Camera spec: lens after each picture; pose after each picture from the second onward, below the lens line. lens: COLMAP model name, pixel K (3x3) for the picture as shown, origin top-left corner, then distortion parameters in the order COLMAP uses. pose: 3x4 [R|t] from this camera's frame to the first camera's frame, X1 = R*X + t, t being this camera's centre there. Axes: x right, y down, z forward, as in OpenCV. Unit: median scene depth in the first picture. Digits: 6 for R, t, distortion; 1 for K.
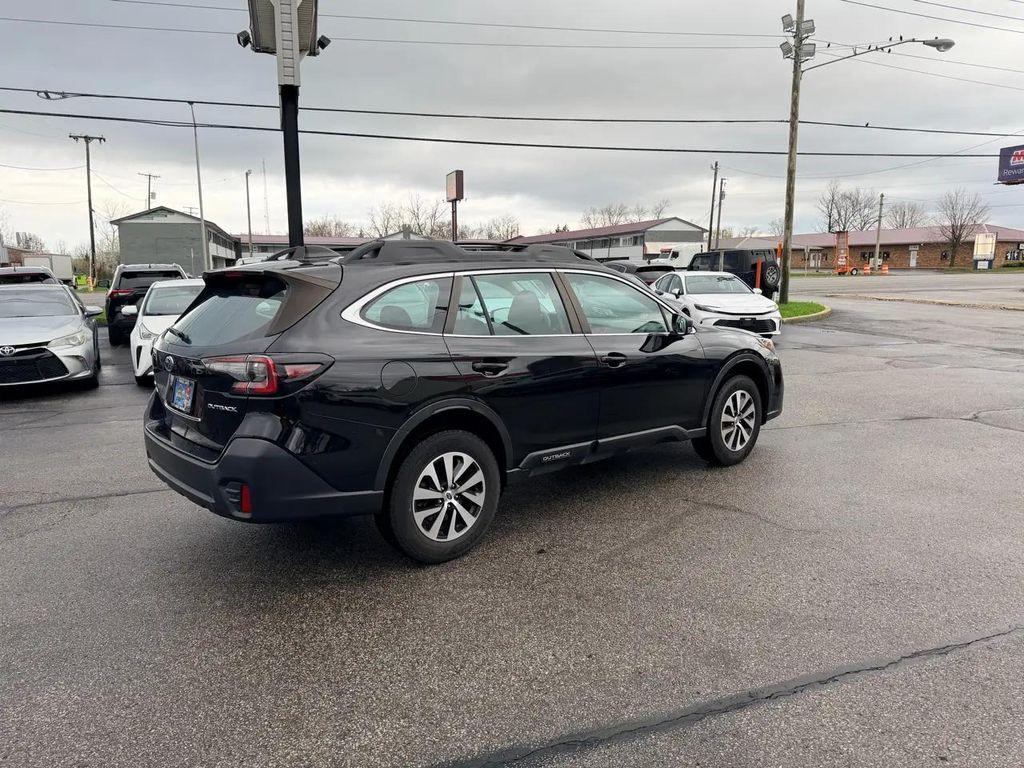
lens RADIAL K [[720.7, 0, 513.2], [0, 720.7, 381.2], [0, 0, 1]] dist [0.069944, -0.099833]
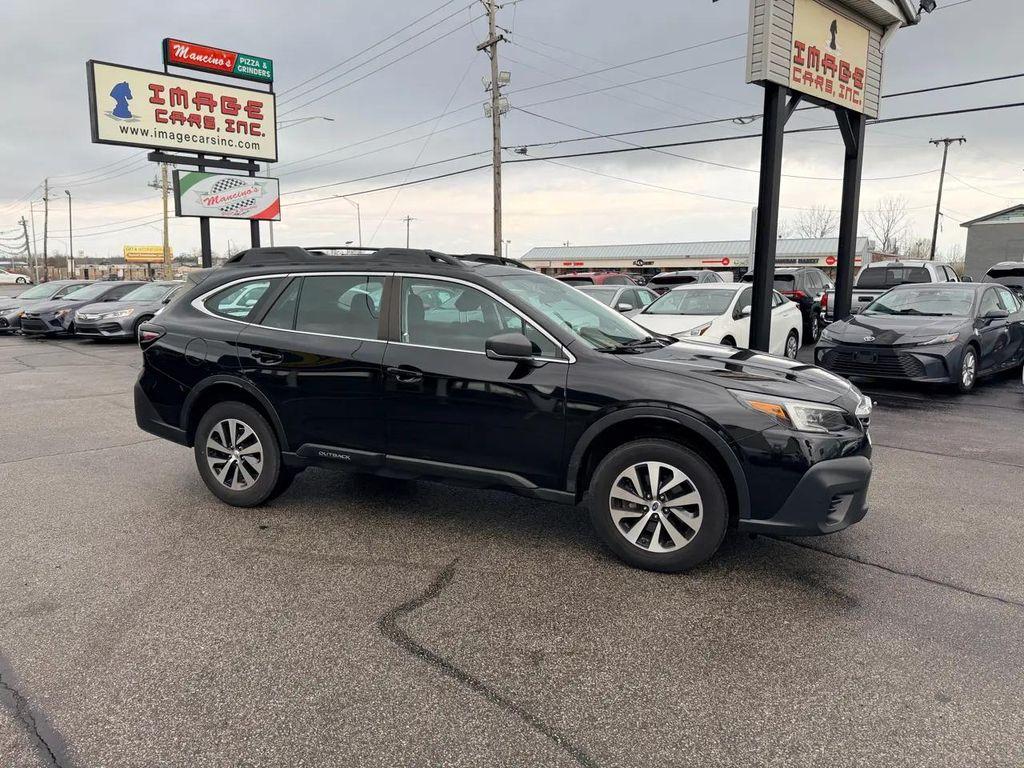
lens RADIAL K [[720.7, 0, 513.2], [0, 720.7, 381.2], [0, 0, 1]] dist [0.069944, -0.099833]
pose [[0.430231, 0.141140, -0.891617, 0.214799], [-0.145600, 0.985619, 0.085764, -0.024924], [0.890900, 0.092922, 0.444593, 0.152589]]
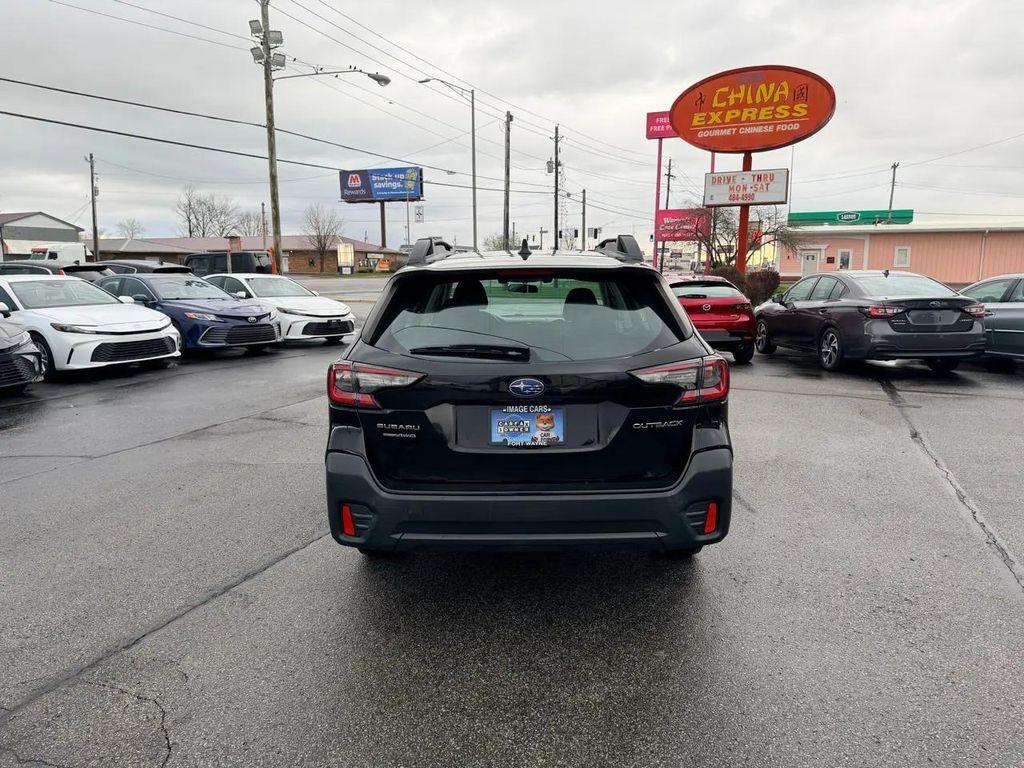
lens RADIAL K [[720.7, 0, 513.2], [0, 720.7, 381.2], [0, 0, 1]] dist [0.069944, -0.099833]
pose [[0.666482, -0.109455, 0.737443, -0.178775], [0.114426, 0.992462, 0.043891, -0.011226], [-0.736688, 0.055130, 0.673982, 0.085745]]
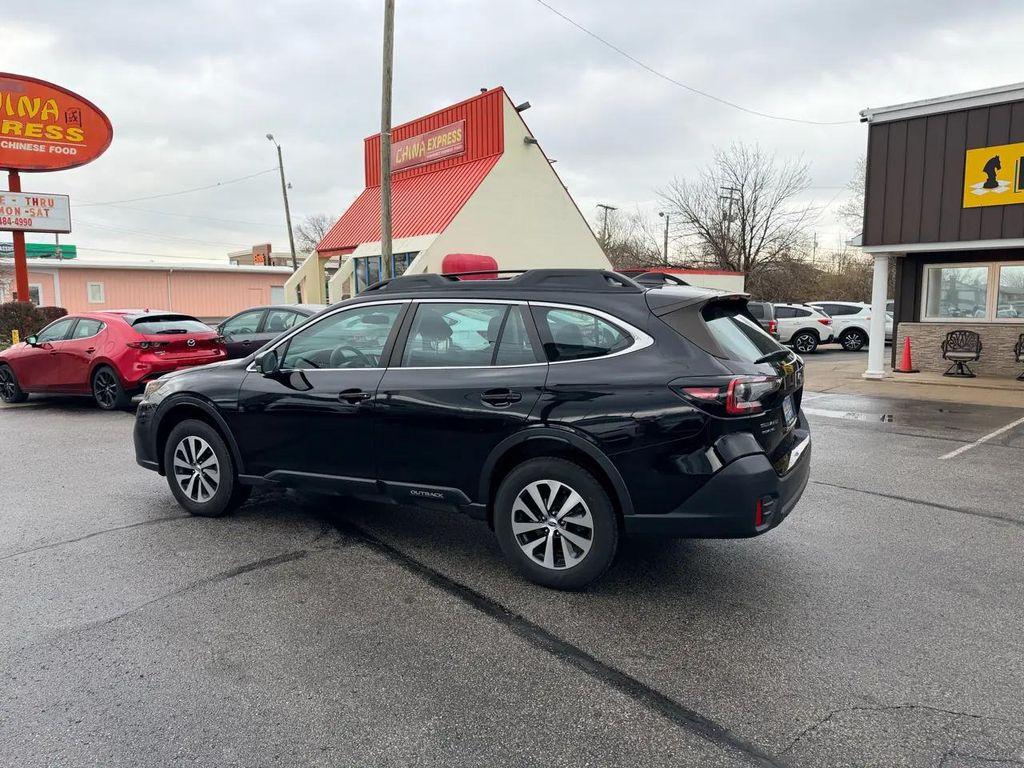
lens RADIAL K [[721.0, 0, 508.9], [0, 721.0, 384.9], [0, 0, 1]] dist [0.066631, -0.091130]
pose [[-0.345310, -0.098733, 0.933281, -0.228205], [0.154189, 0.974969, 0.160192, -0.043696], [-0.925736, 0.199218, -0.321443, 0.299776]]
